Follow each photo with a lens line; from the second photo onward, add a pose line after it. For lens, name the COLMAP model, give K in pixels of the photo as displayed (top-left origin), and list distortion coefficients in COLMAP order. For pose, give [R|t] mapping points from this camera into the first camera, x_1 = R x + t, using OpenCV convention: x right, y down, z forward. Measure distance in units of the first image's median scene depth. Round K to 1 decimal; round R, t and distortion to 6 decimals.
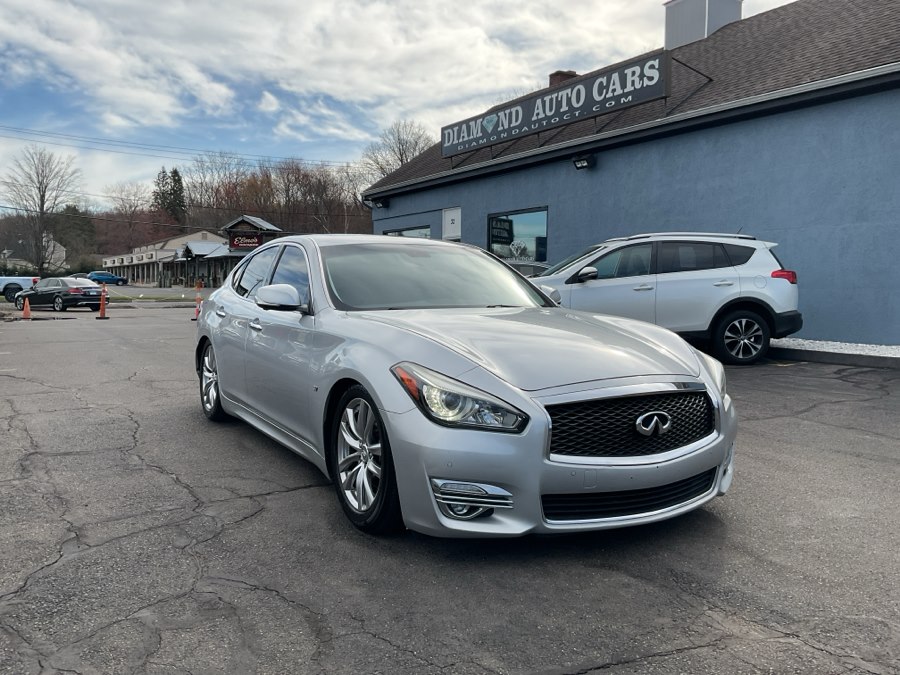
lens RADIAL K [[739.7, 0, 447.0], [0, 739.7, 339.6], [0, 0, 1]] dist [0.065416, -0.126779]
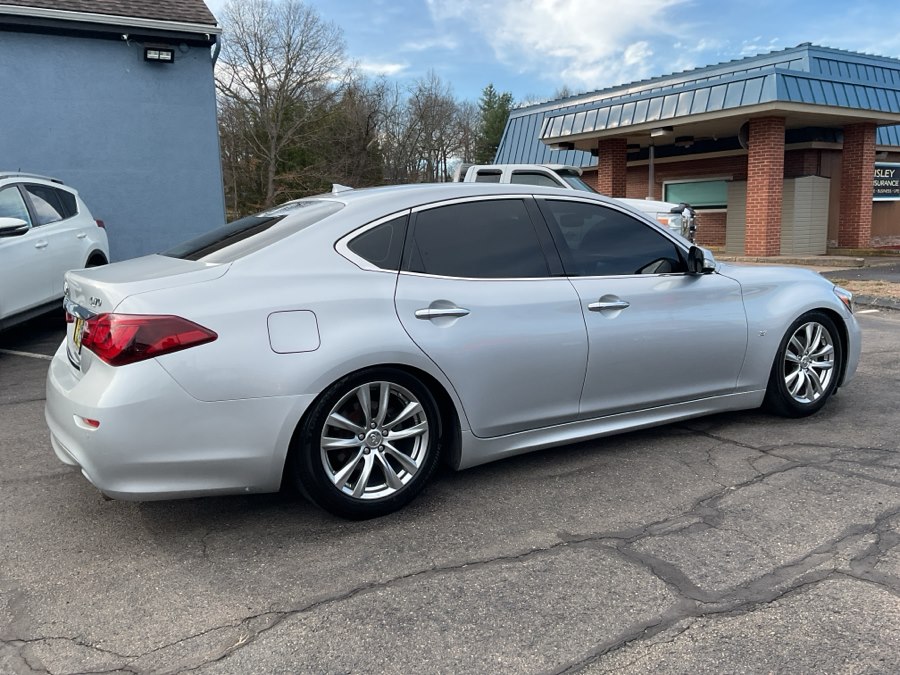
lens RADIAL K [[739.7, 0, 450.1], [0, 739.7, 335.8], [0, 0, 1]] dist [0.065416, -0.126779]
pose [[-0.008046, -0.169458, 0.985505, -0.415618], [0.093372, 0.981103, 0.169463, -0.054197], [-0.995599, 0.093383, 0.007929, 0.466575]]
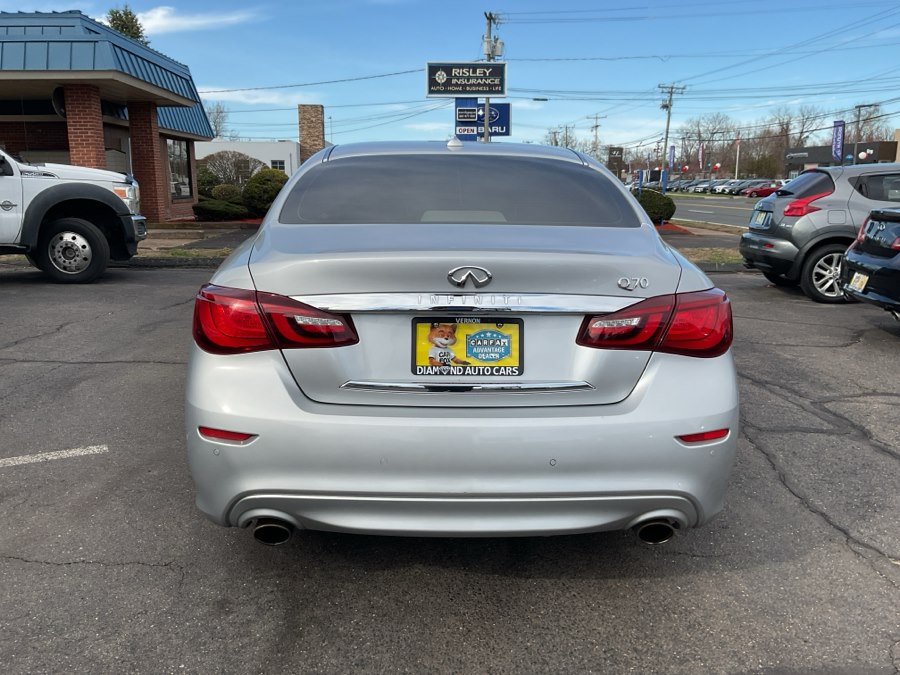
lens RADIAL K [[739.7, 0, 447.7], [0, 739.7, 339.7], [0, 0, 1]] dist [0.065416, -0.126779]
pose [[-0.874822, -0.113191, 0.471036, -0.215227], [0.019988, 0.963059, 0.268547, -0.069784], [-0.484032, 0.244346, -0.840243, 0.758166]]
